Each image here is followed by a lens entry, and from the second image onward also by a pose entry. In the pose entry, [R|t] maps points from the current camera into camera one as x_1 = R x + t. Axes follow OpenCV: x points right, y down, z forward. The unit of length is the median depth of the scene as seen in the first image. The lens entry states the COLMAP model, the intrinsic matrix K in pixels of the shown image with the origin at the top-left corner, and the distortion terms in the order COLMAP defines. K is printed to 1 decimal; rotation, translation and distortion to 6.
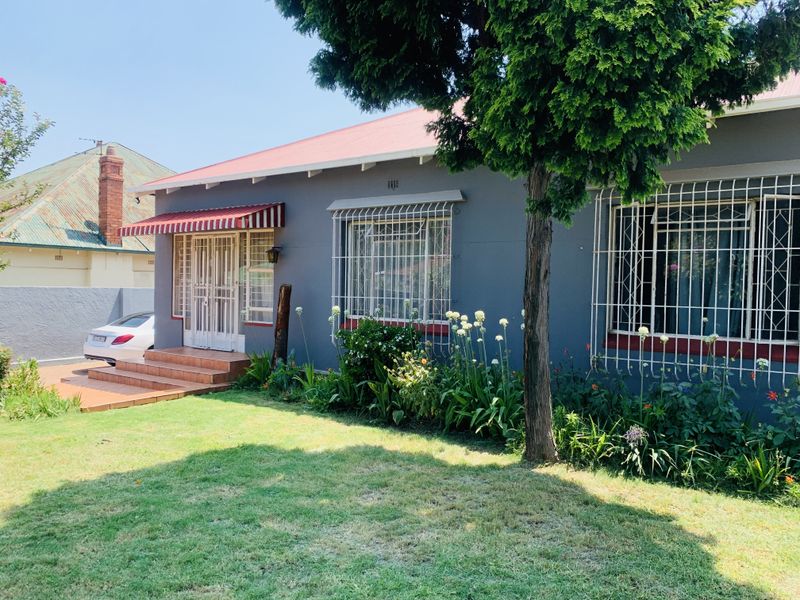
lens RADIAL K [[621.4, 0, 427.6], [0, 621.4, 302.6], [0, 0, 1]] dist [0.004682, -0.002693]
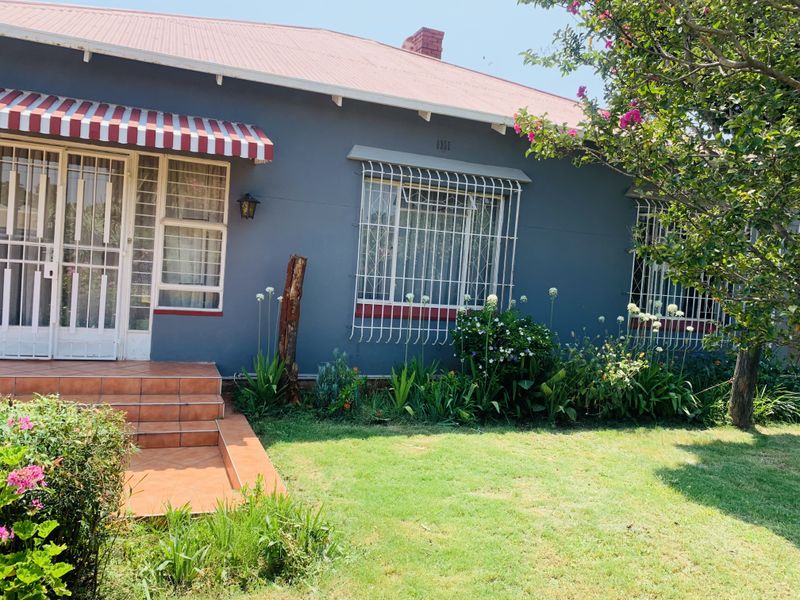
lens RADIAL K [[631.9, 0, 397.9], [0, 631.9, 297.0], [0, 0, 1]] dist [0.047738, -0.052399]
pose [[0.553468, -0.019177, 0.832650, -0.752450], [-0.045650, 0.997534, 0.053318, -0.026205], [-0.831618, -0.067520, 0.551228, 0.524884]]
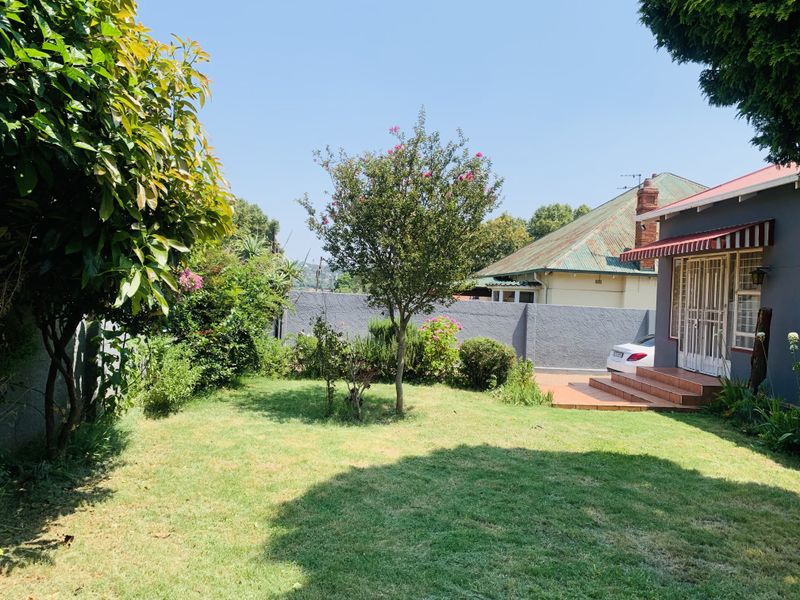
lens RADIAL K [[631.9, 0, 397.9], [0, 631.9, 297.0], [0, 0, 1]] dist [0.047738, -0.052399]
pose [[0.609526, 0.015955, -0.792605, 0.189021], [-0.056157, 0.998155, -0.023093, 0.006323], [0.790774, 0.058586, 0.609297, -0.001796]]
